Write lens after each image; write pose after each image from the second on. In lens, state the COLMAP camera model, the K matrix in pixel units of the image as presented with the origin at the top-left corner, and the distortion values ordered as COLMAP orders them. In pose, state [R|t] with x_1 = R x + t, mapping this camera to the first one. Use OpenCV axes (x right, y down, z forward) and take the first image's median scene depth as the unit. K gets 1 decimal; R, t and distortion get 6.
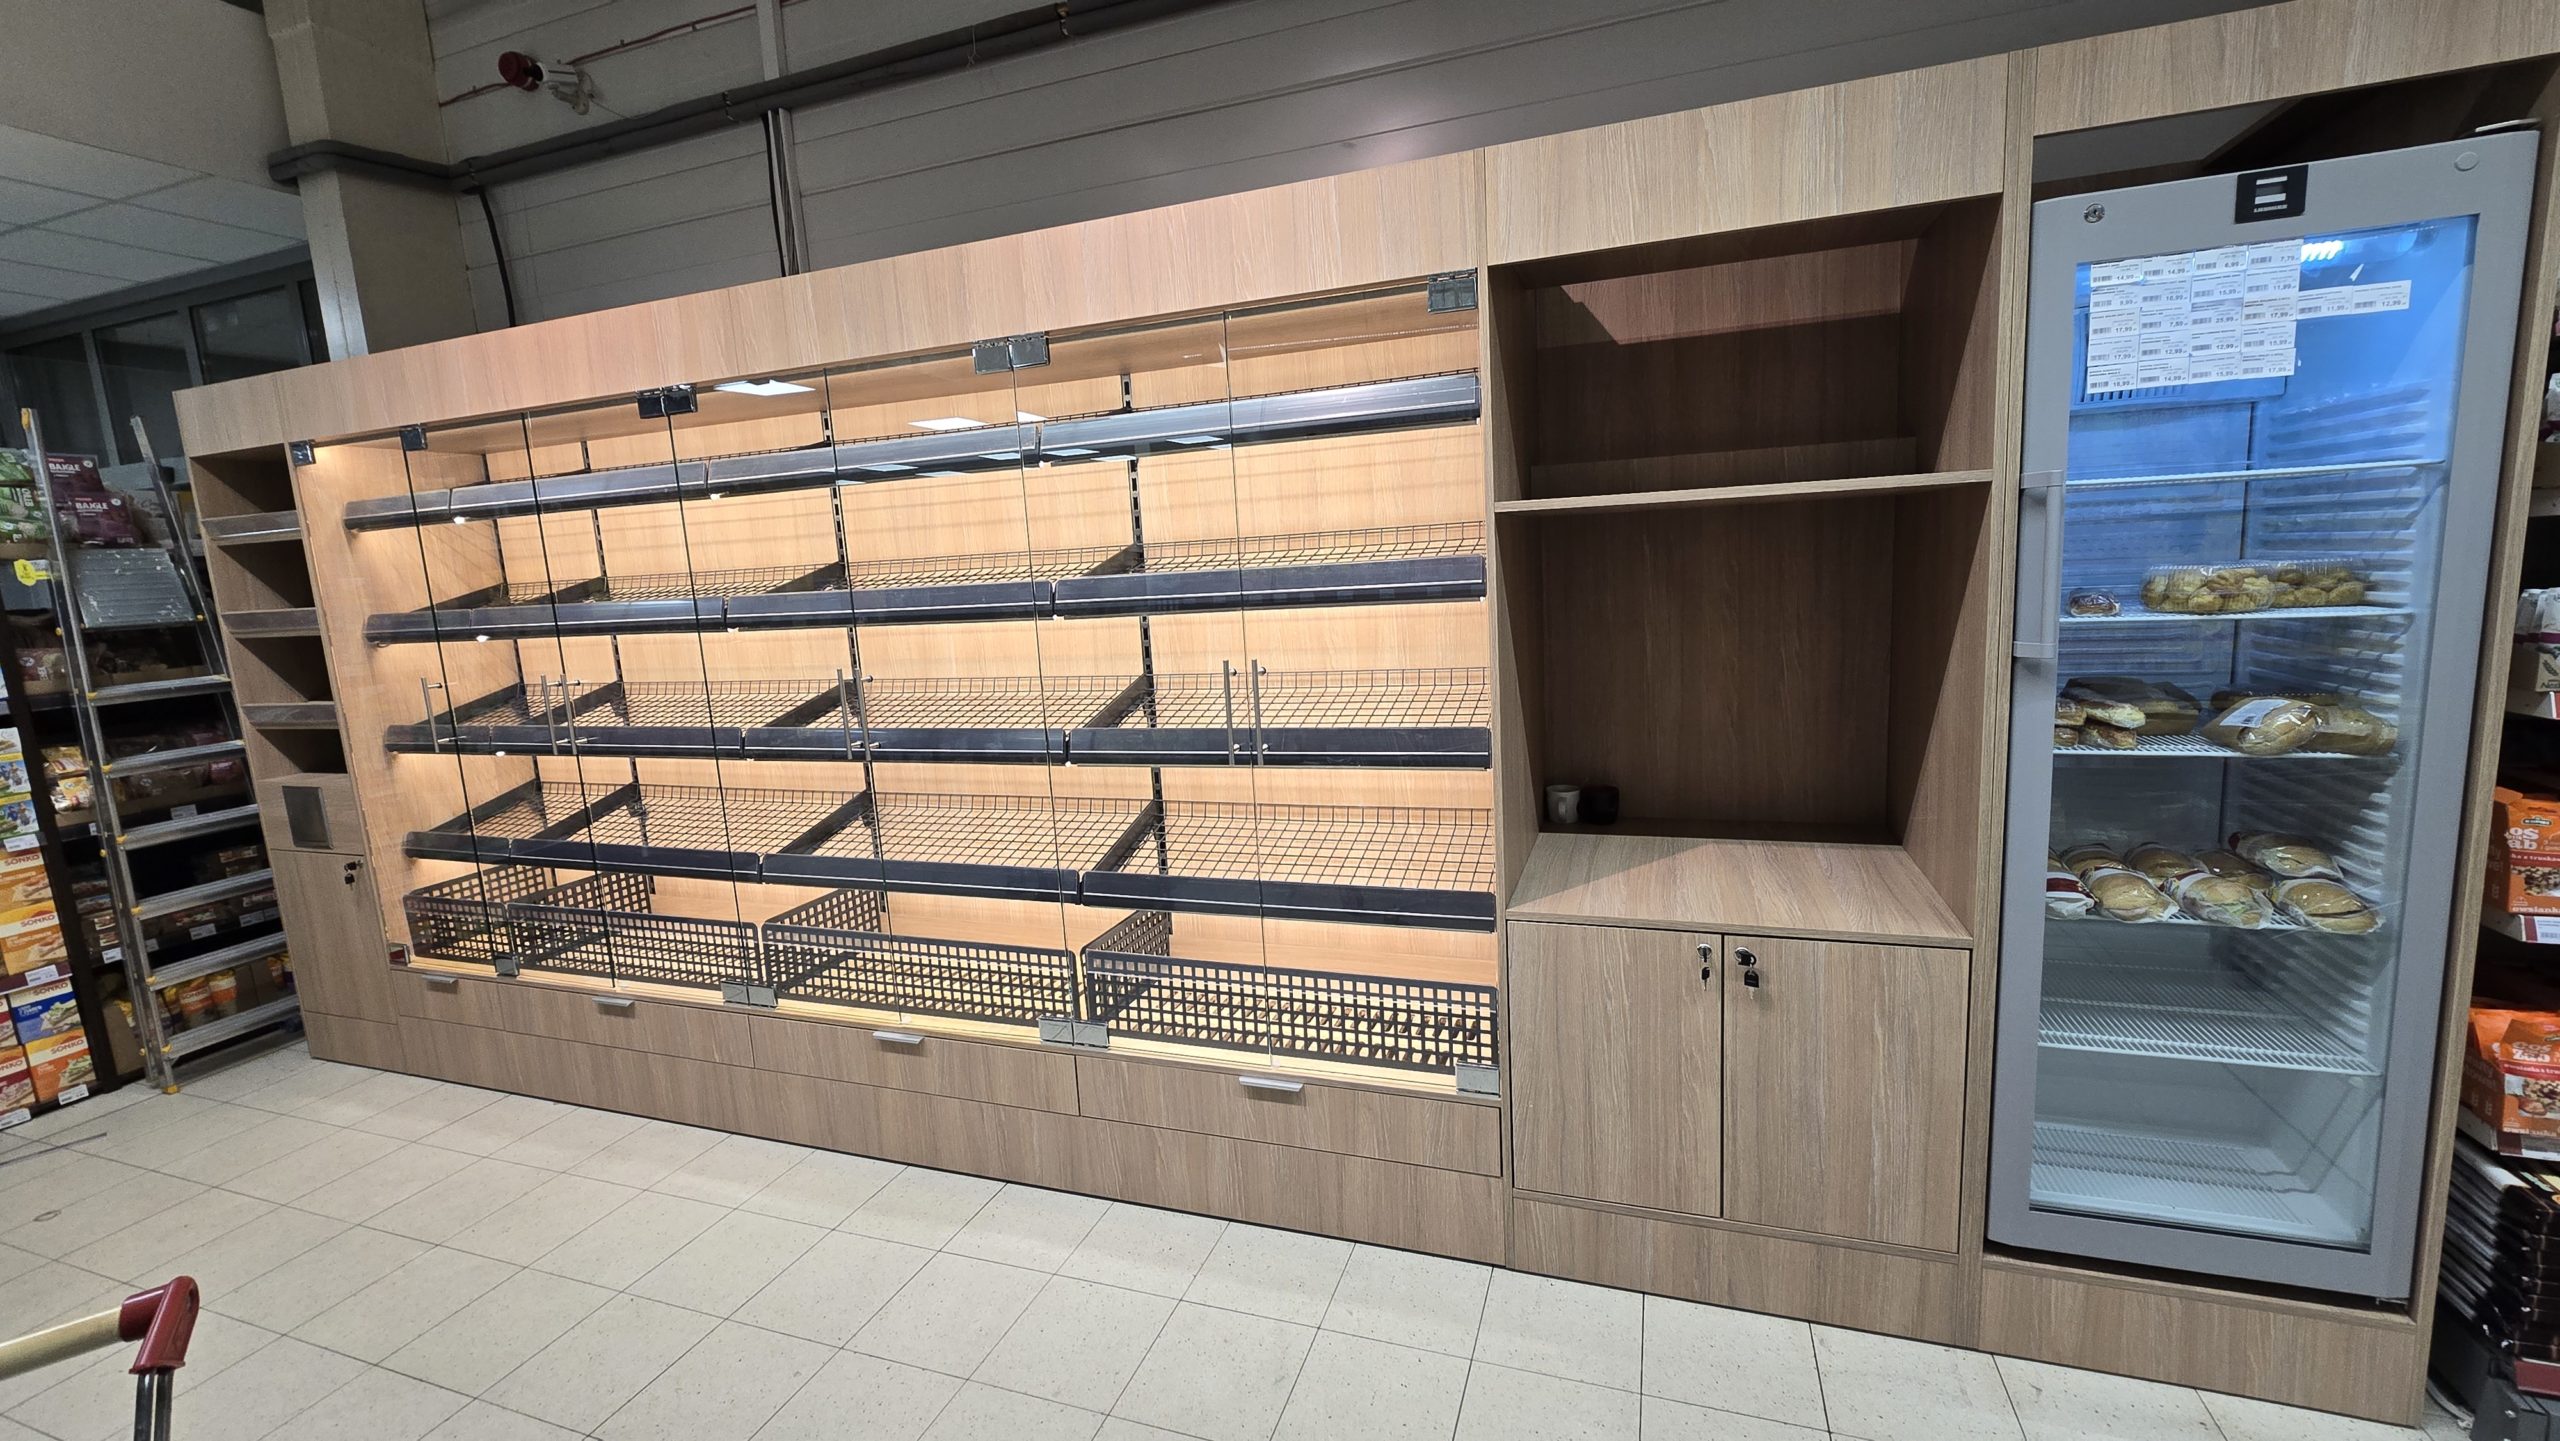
lens RADIAL K [[1049.0, 0, 1276.9], [0, 1049.0, 715.6], [0, 0, 1]] dist [-0.002652, -0.000038]
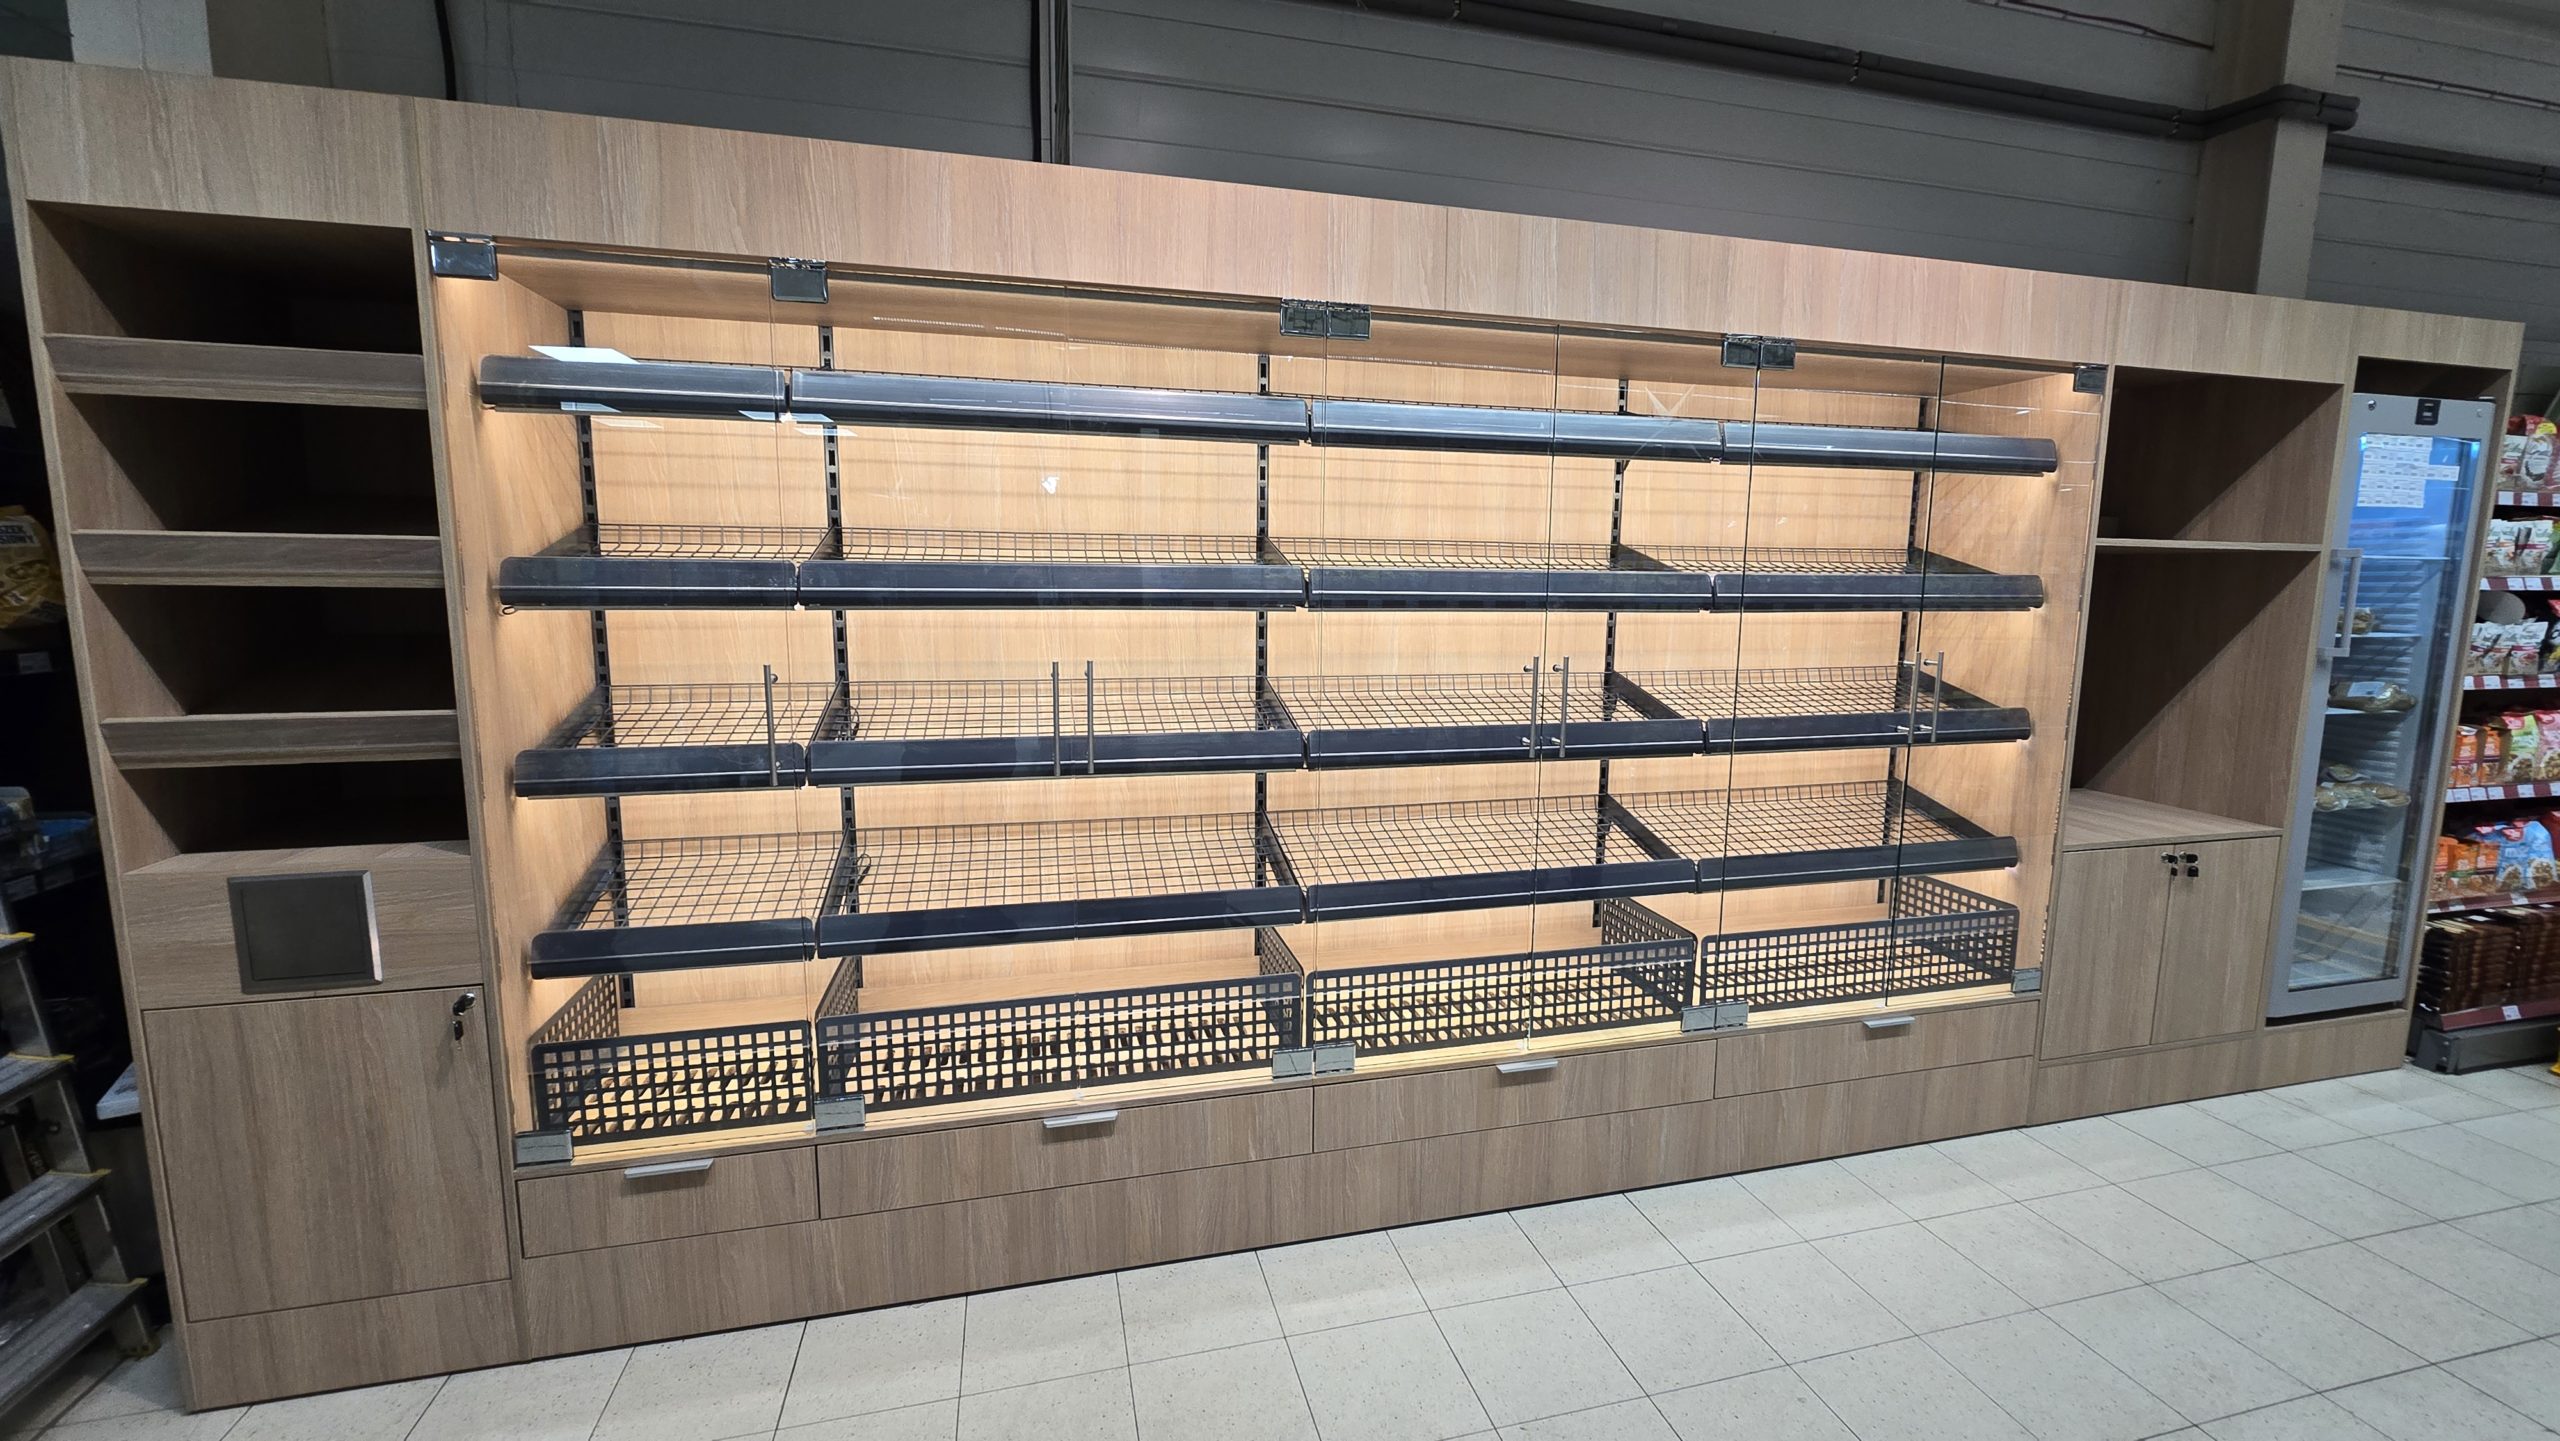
lens RADIAL K [[1030.8, 0, 1291.9], [0, 1030.8, 708.0], [0, 0, 1]] dist [-0.002244, -0.000672]
pose [[0.825877, -0.013958, 0.563678, -0.910708], [0.025066, 0.999614, -0.011973, 0.002012], [-0.563293, 0.024017, 0.825908, 0.327763]]
